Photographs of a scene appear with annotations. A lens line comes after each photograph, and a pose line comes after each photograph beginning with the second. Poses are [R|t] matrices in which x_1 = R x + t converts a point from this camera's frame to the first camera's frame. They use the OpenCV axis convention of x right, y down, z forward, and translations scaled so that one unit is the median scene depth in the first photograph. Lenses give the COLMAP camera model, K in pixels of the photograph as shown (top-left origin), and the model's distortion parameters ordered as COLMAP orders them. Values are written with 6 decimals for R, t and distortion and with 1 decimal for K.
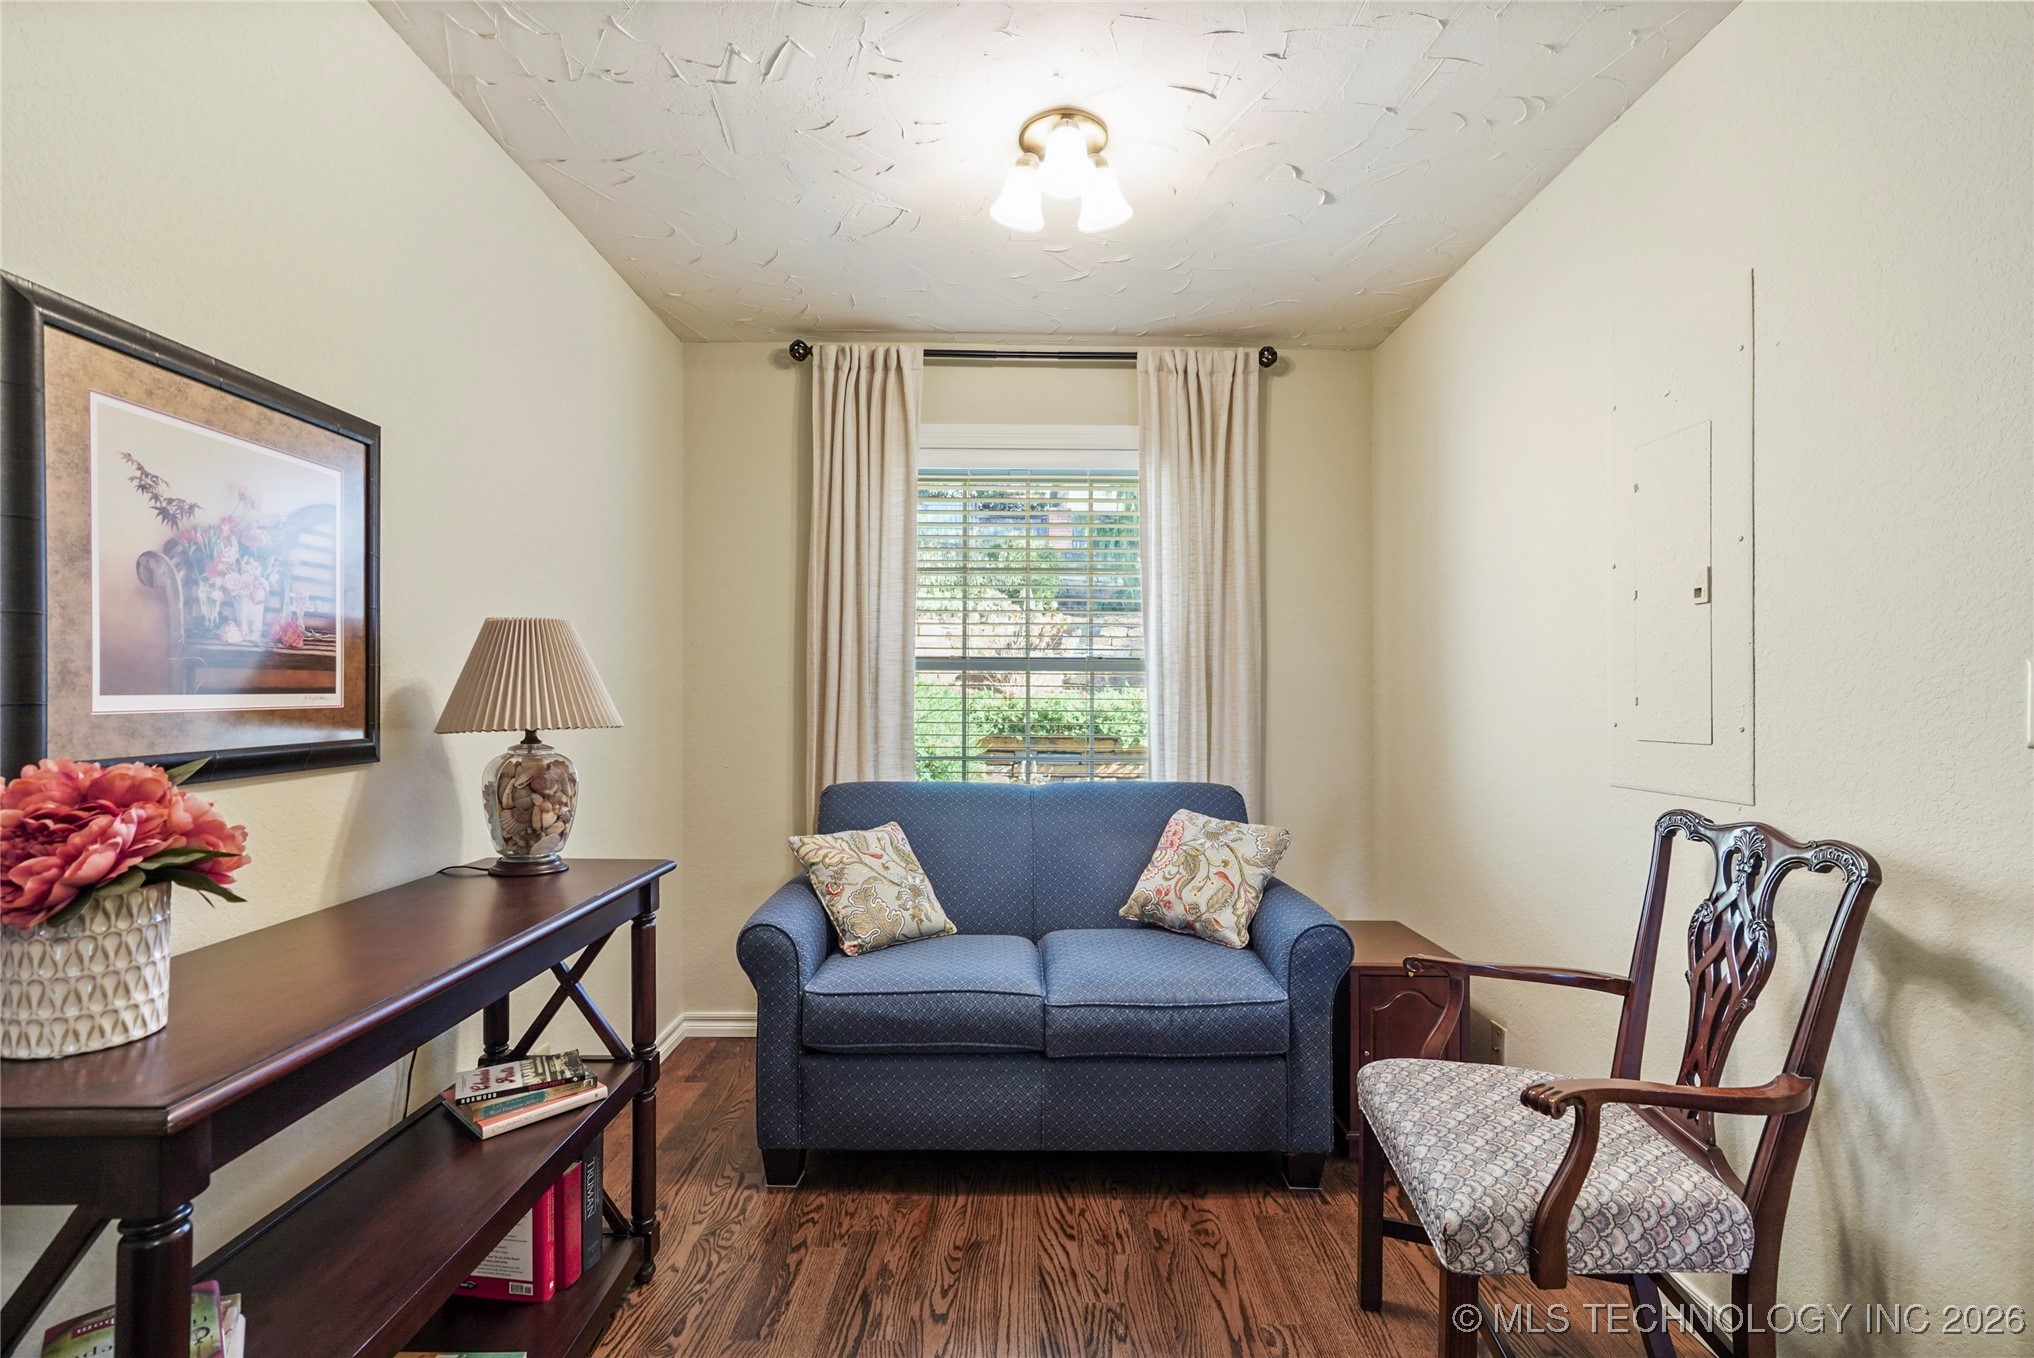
lens RADIAL K [[956.2, 0, 1019.0], [0, 956.2, 691.3], [0, 0, 1]] dist [0.001109, 0.000279]
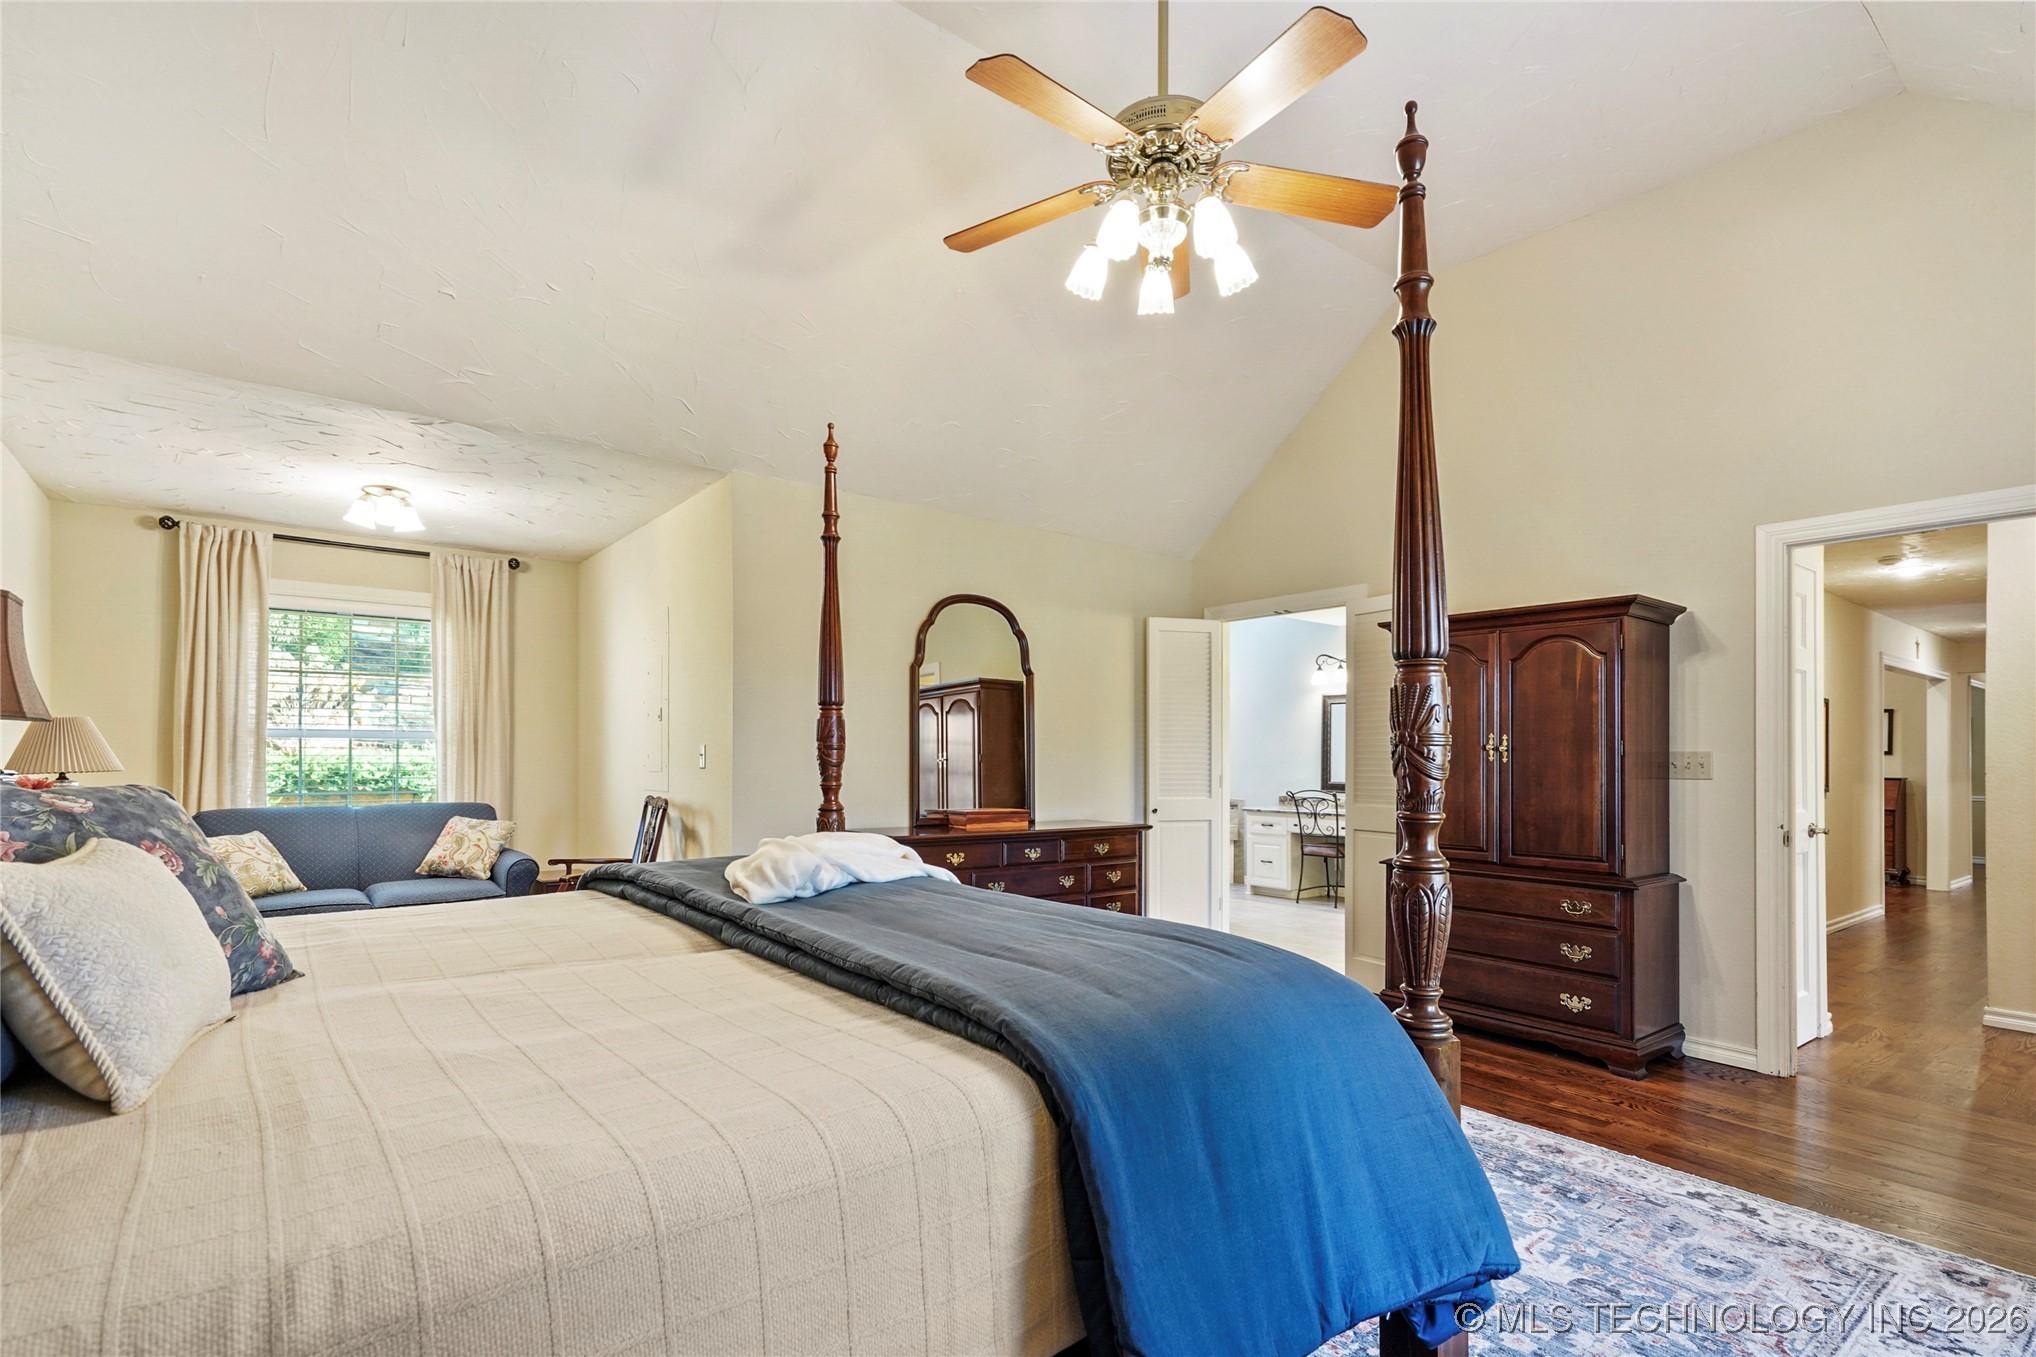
lens RADIAL K [[941.0, 0, 945.3], [0, 941.0, 741.8], [0, 0, 1]] dist [0.030501, 0.000010]
pose [[0.820053, 0.005661, 0.572260, -0.097206], [-0.002766, 0.999979, -0.005929, -0.009757], [-0.572281, 0.003280, 0.820051, -0.979498]]
